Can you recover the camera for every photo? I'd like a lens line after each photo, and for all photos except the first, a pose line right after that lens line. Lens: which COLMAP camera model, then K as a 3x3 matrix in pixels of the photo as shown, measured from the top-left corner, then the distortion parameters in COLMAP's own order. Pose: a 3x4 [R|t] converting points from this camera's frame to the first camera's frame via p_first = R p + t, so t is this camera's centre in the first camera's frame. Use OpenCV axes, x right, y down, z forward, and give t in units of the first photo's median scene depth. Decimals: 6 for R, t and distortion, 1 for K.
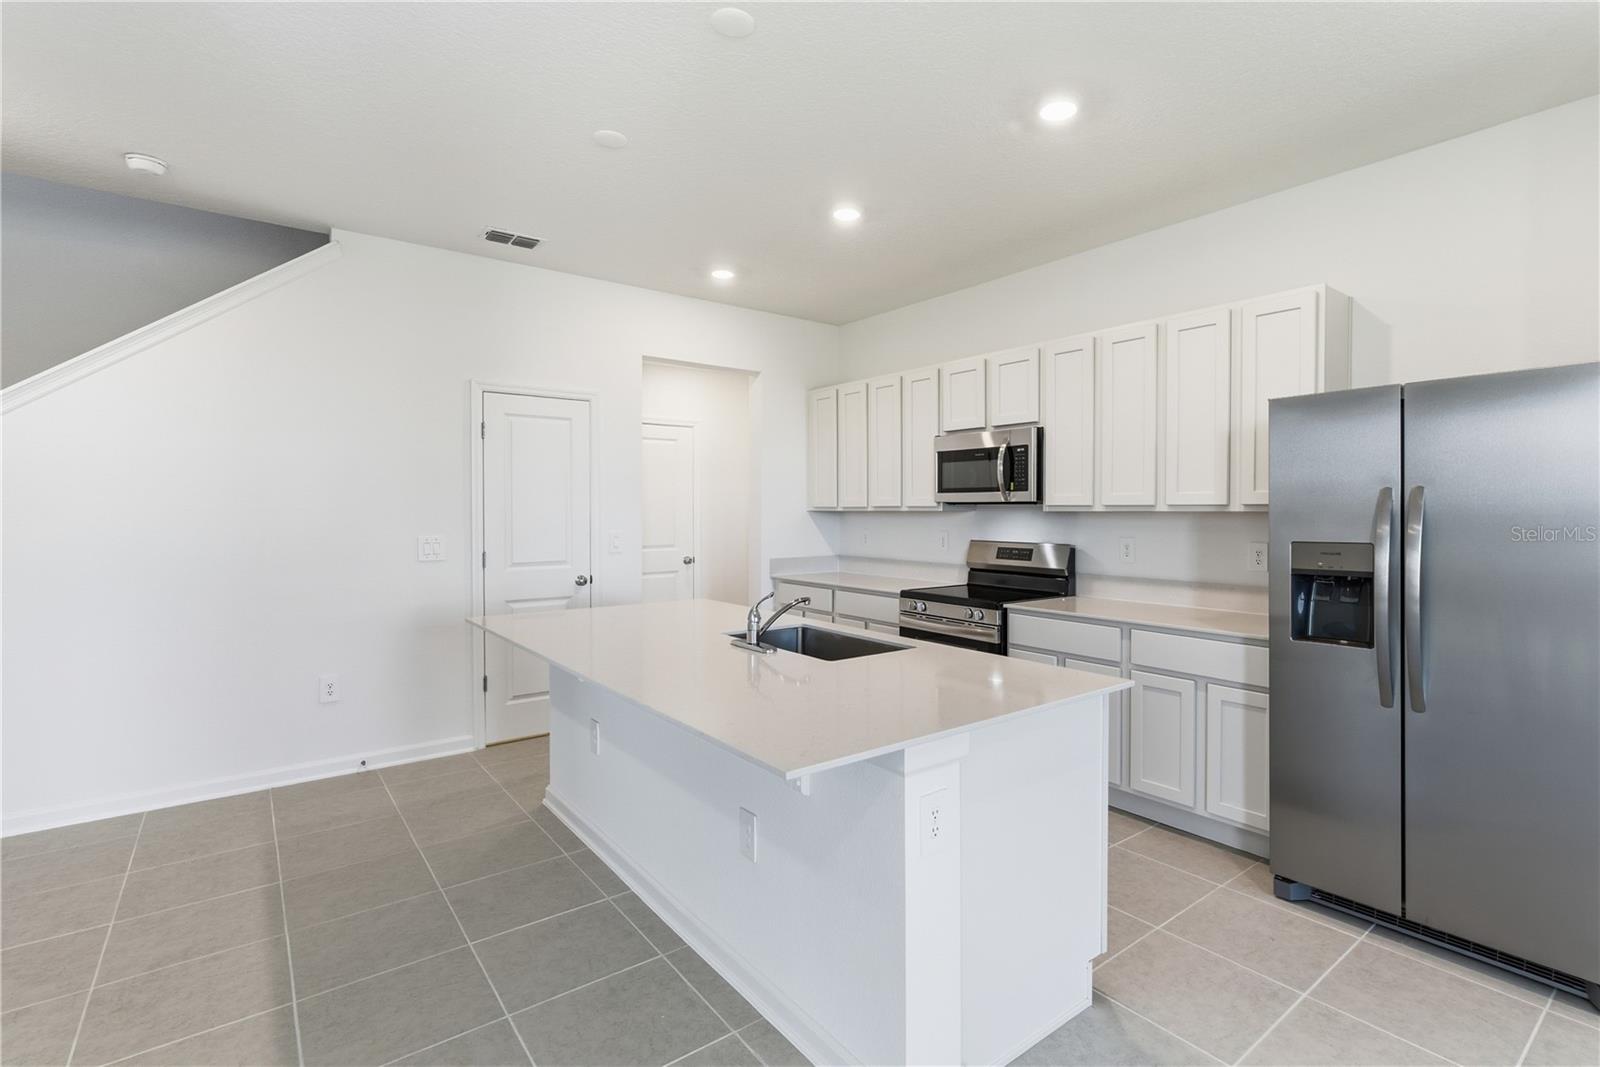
lens RADIAL K [[747.5, 0, 818.1], [0, 747.5, 526.4], [0, 0, 1]] dist [0.002546, 0.000338]
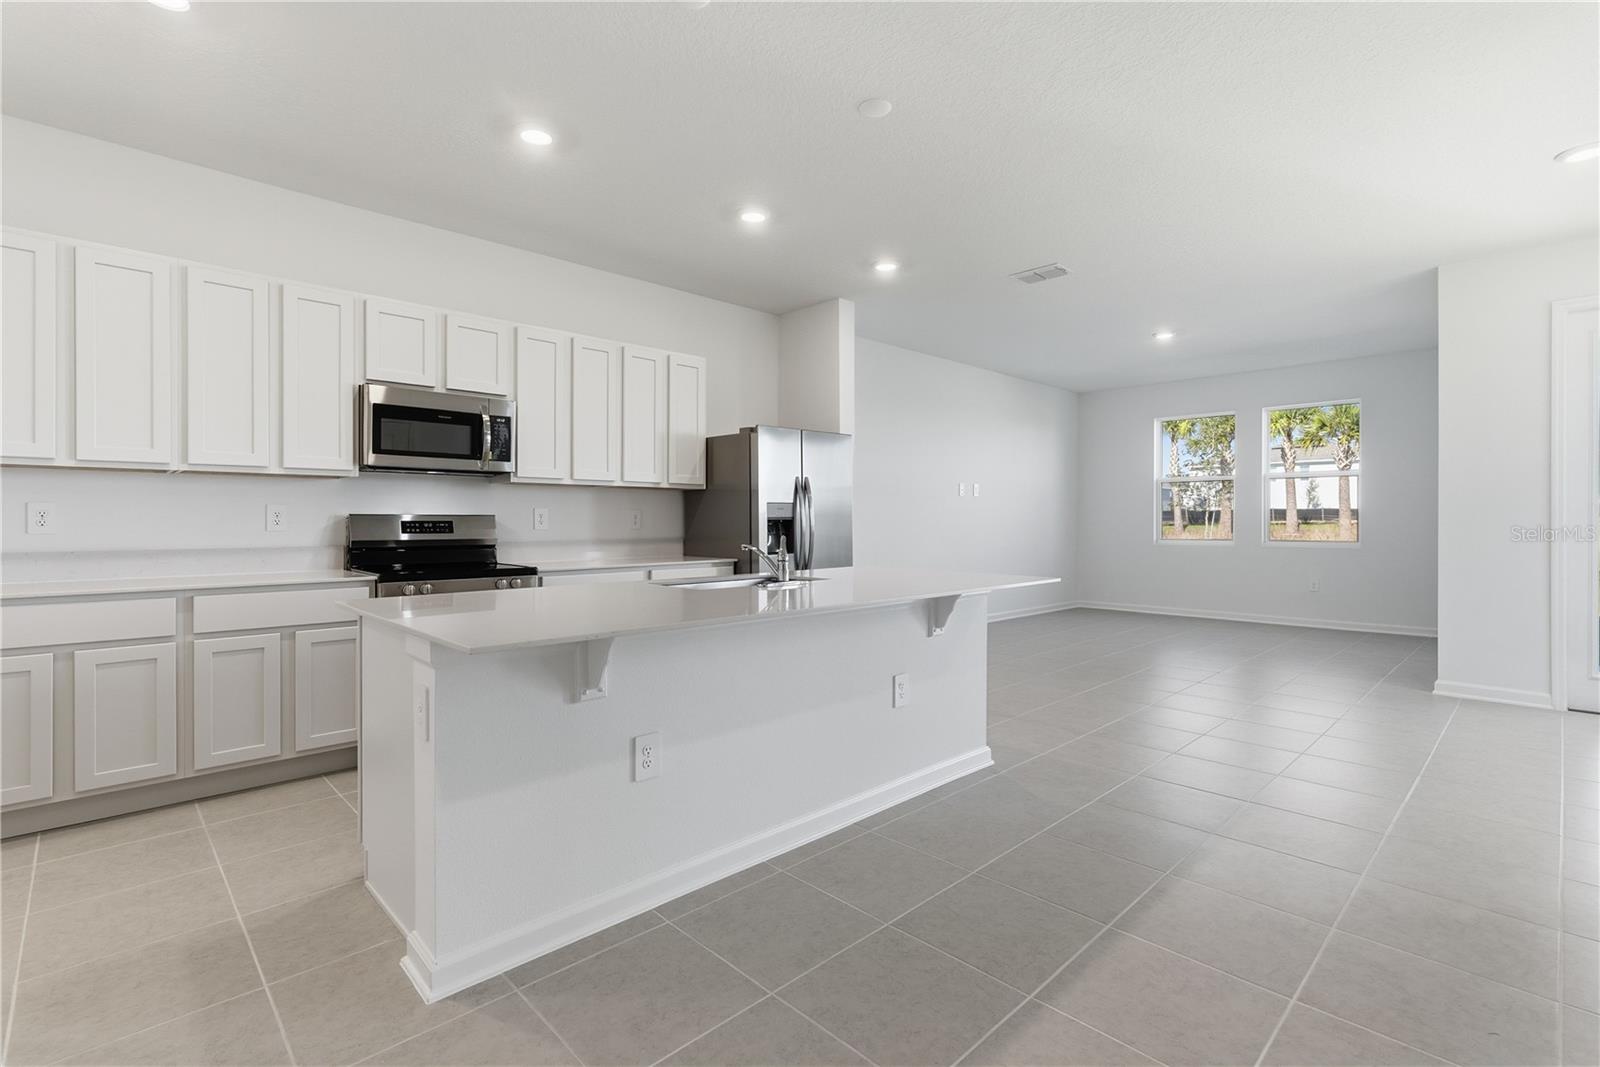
lens RADIAL K [[747.5, 0, 818.1], [0, 747.5, 526.4], [0, 0, 1]] dist [0.002546, 0.000338]
pose [[-0.141197, -0.002272, 0.989979, -0.772372], [0.027109, 0.999614, 0.006161, 0.045585], [-0.989610, 0.027707, -0.141081, 0.689126]]
